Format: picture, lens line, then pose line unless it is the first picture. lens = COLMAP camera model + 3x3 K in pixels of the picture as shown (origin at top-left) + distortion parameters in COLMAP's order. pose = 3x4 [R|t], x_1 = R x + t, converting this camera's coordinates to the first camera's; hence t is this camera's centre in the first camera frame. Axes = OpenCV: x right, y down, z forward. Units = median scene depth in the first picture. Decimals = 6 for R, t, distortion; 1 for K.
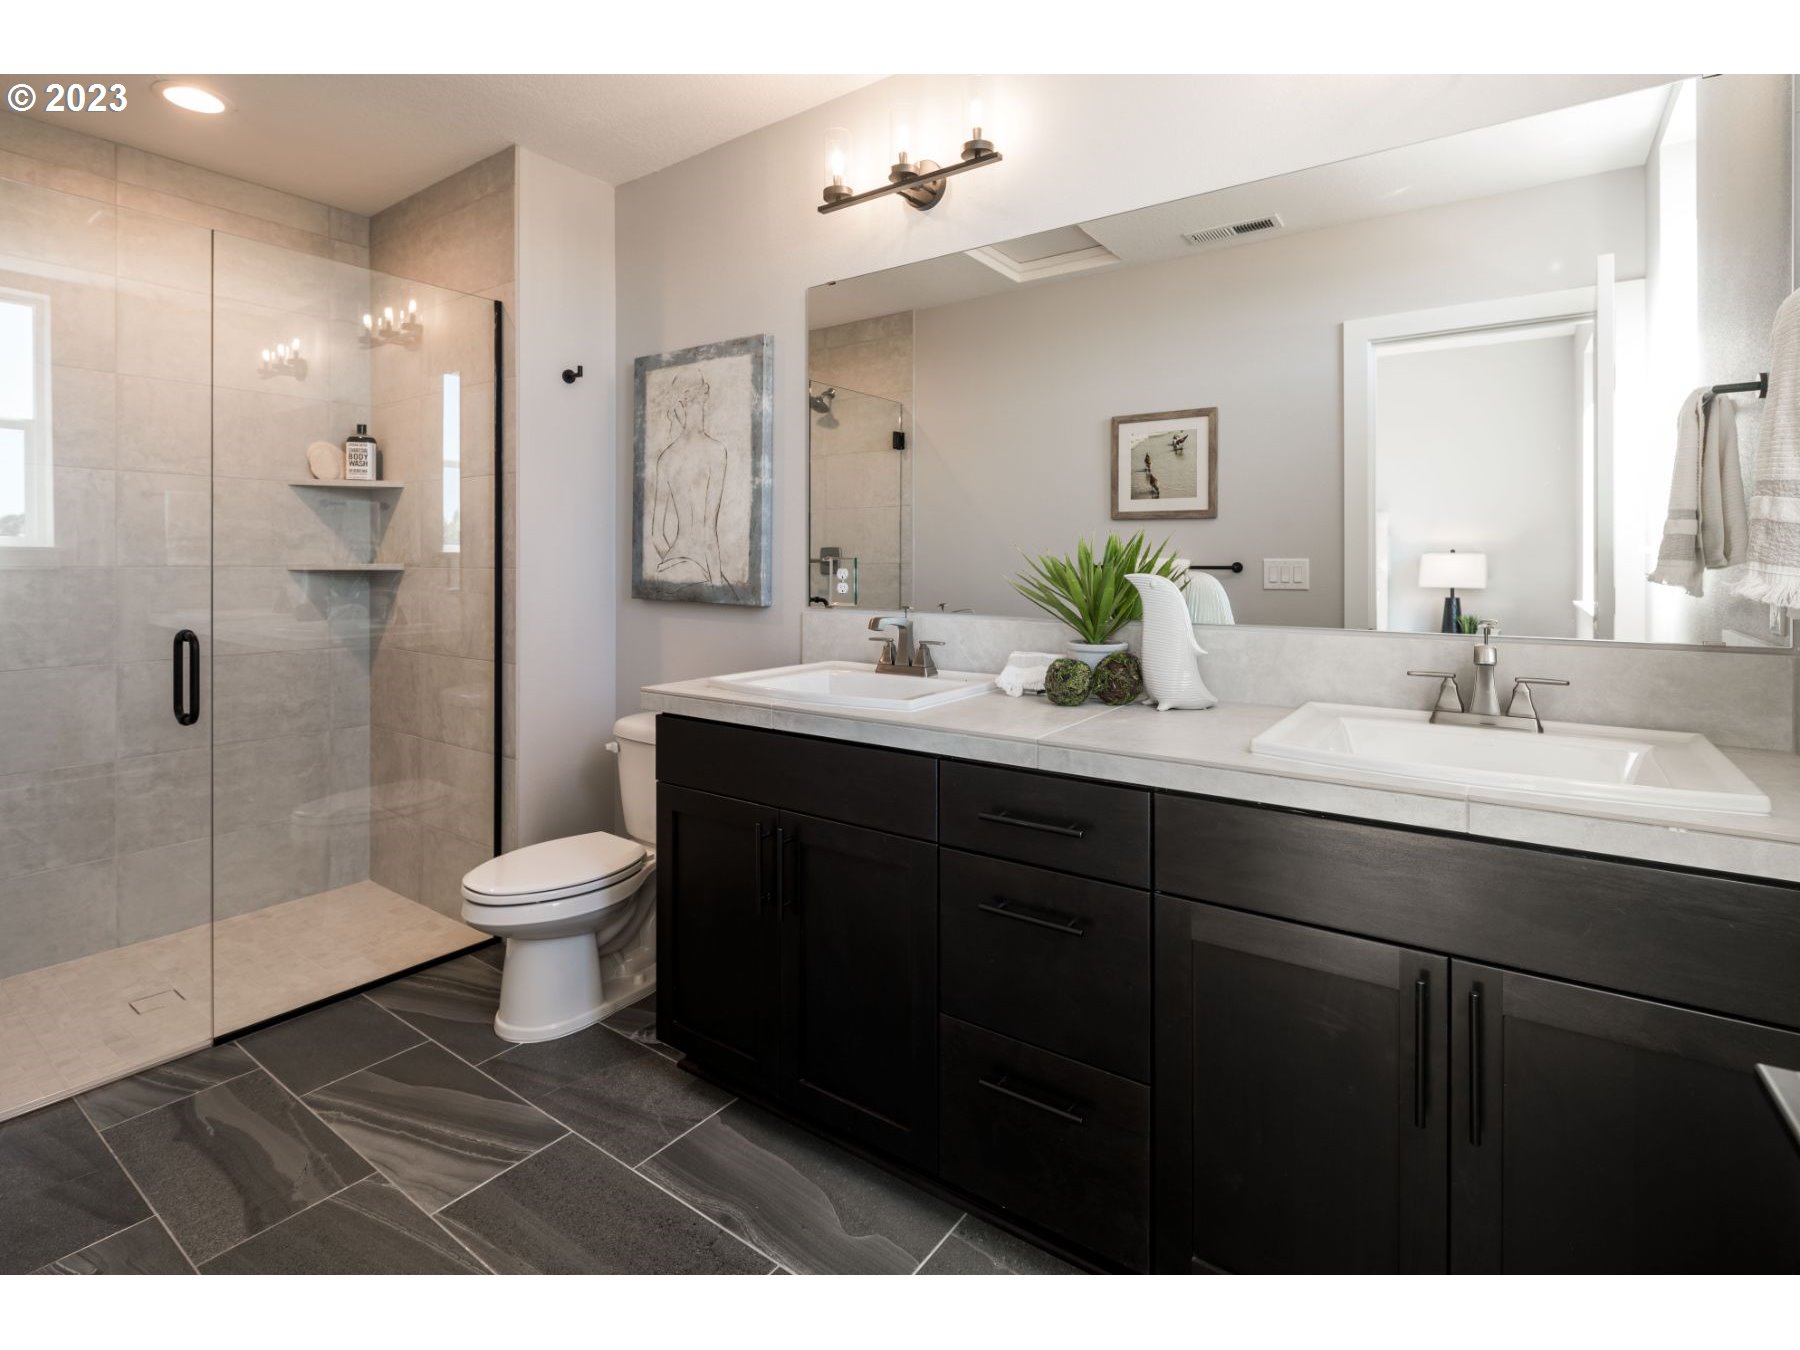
lens RADIAL K [[872.8, 0, 905.9], [0, 872.8, 565.0], [0, 0, 1]] dist [-0.001499, 0.001085]
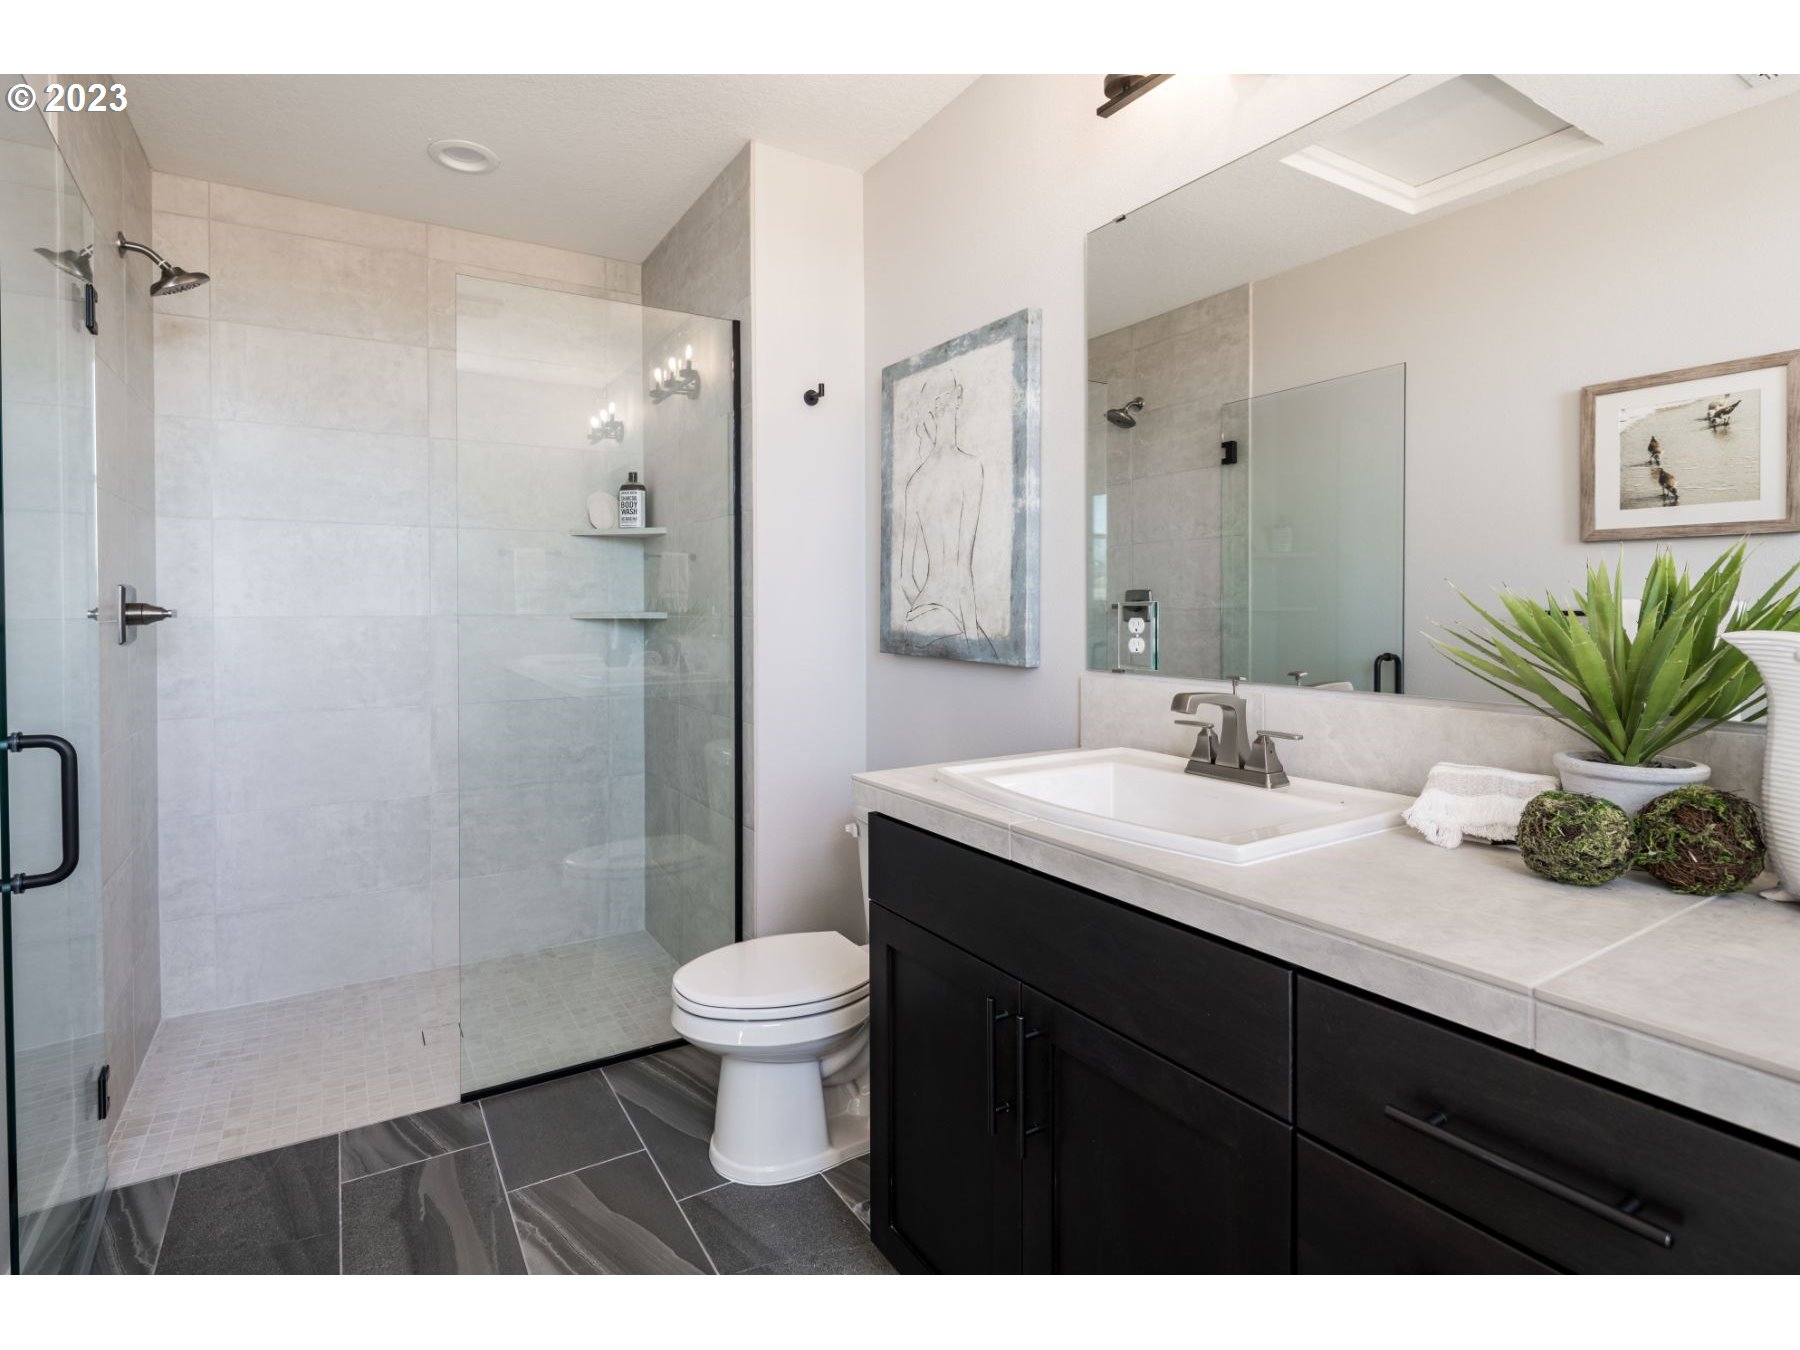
lens RADIAL K [[872.8, 0, 829.4], [0, 872.8, 614.3], [0, 0, 1]] dist [-0.001499, 0.001085]
pose [[0.903404, -0.001575, -0.428788, 0.005595], [0.003350, 0.999989, 0.003385, -0.002114], [0.428778, -0.004494, 0.903399, 0.238606]]
